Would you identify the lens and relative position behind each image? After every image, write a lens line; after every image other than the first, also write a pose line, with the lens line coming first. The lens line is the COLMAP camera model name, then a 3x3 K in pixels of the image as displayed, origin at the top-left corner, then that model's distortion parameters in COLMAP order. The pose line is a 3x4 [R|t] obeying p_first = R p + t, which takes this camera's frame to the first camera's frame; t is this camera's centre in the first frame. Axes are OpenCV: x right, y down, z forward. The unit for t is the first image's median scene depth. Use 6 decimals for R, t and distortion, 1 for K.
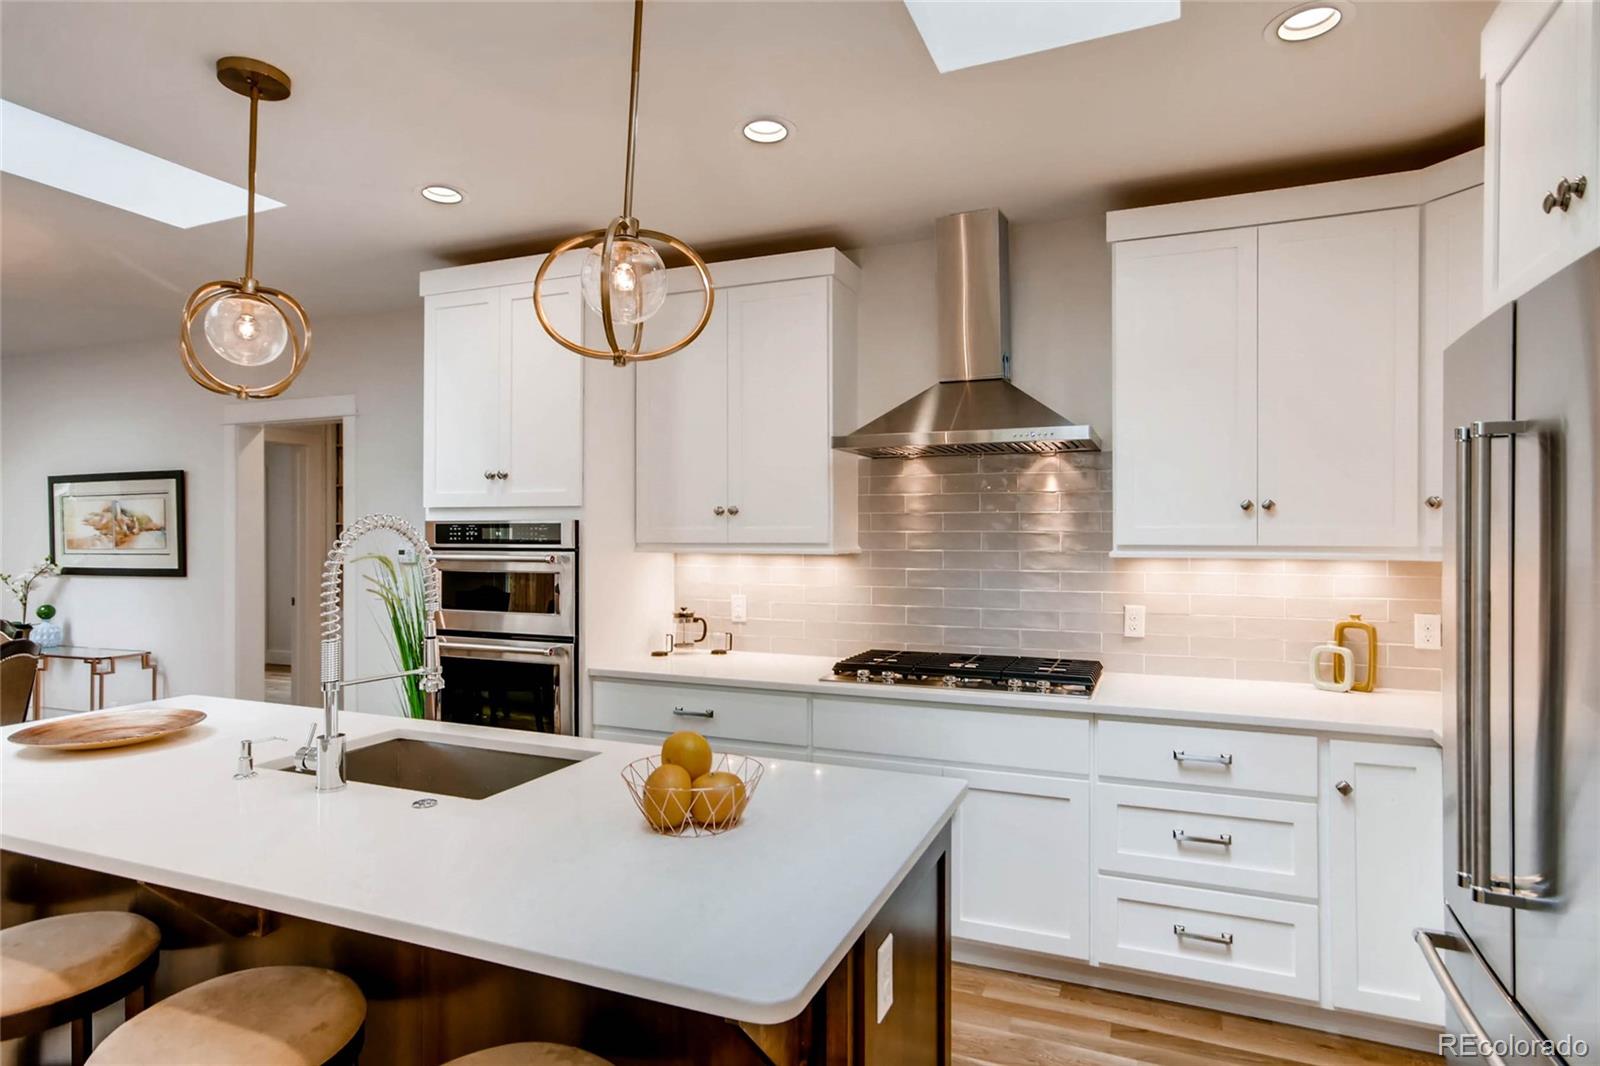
lens RADIAL K [[829.6, 0, 800.0], [0, 829.6, 533.0], [0, 0, 1]] dist [-0.097446, -0.000329]
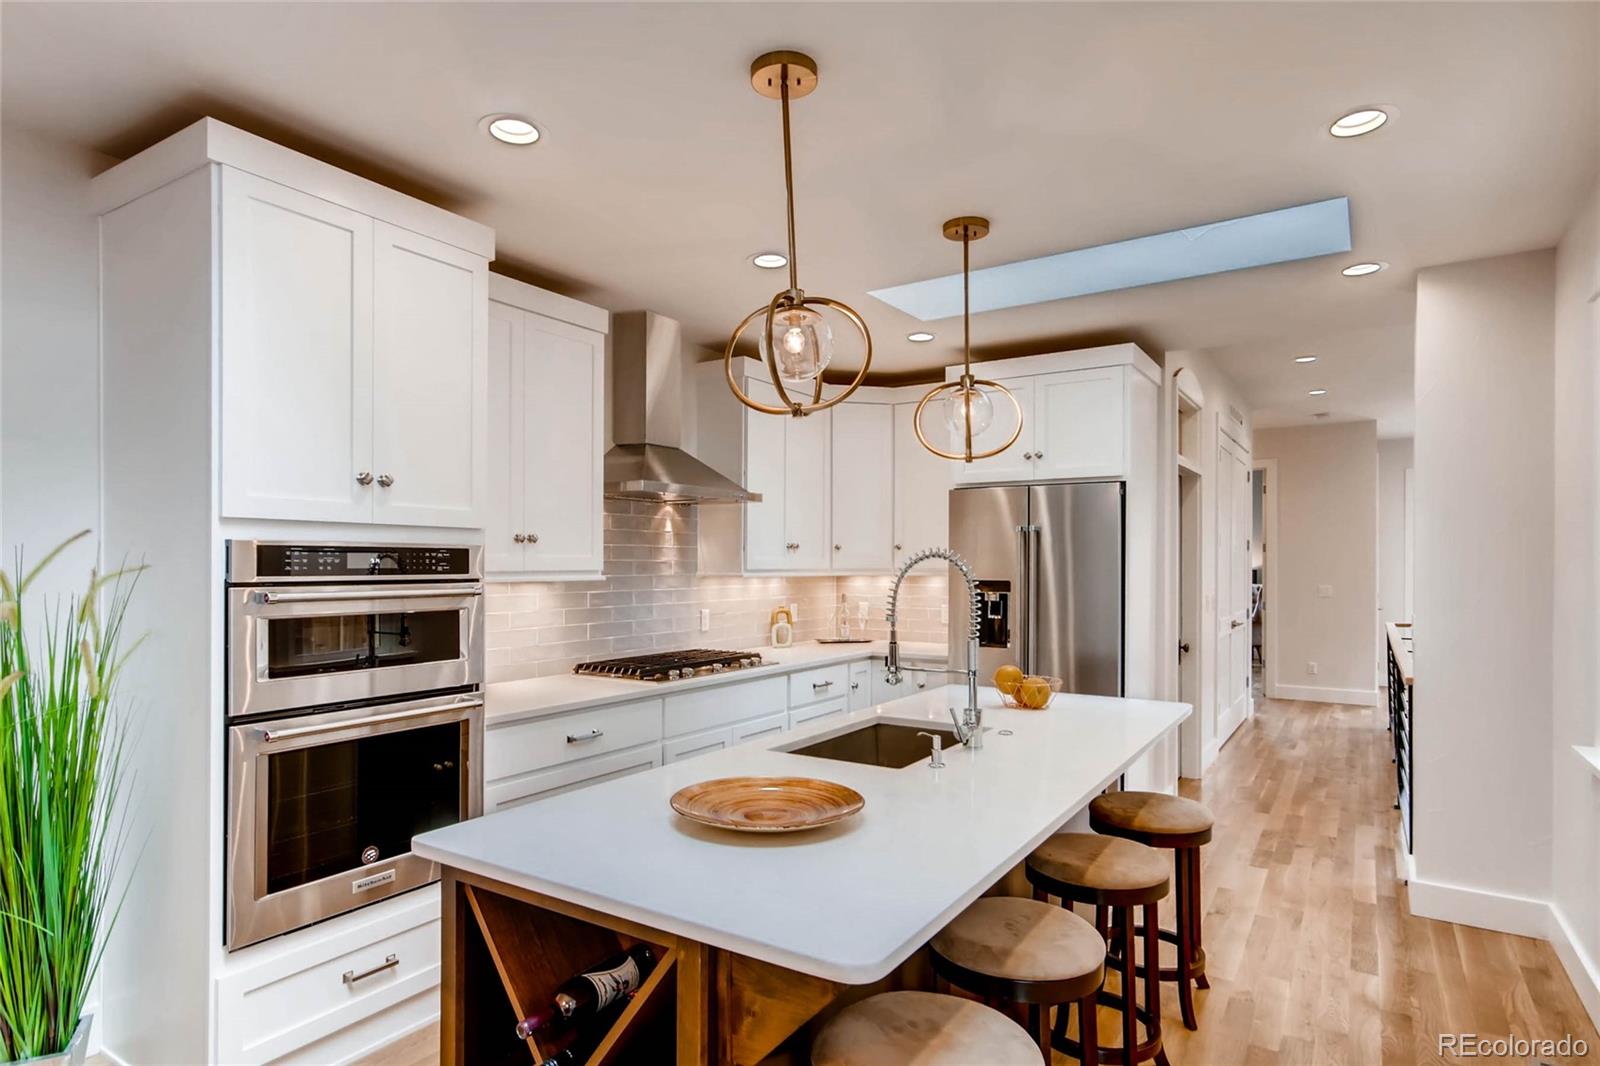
lens RADIAL K [[874.1, 0, 800.0], [0, 874.1, 533.0], [0, 0, 1]] dist [-0.000279, -0.000114]
pose [[0.206334, 0.034035, 0.977890, -1.065245], [-0.004943, 0.999418, -0.033741, 0.000312], [-0.978469, 0.002128, 0.206382, 0.476989]]
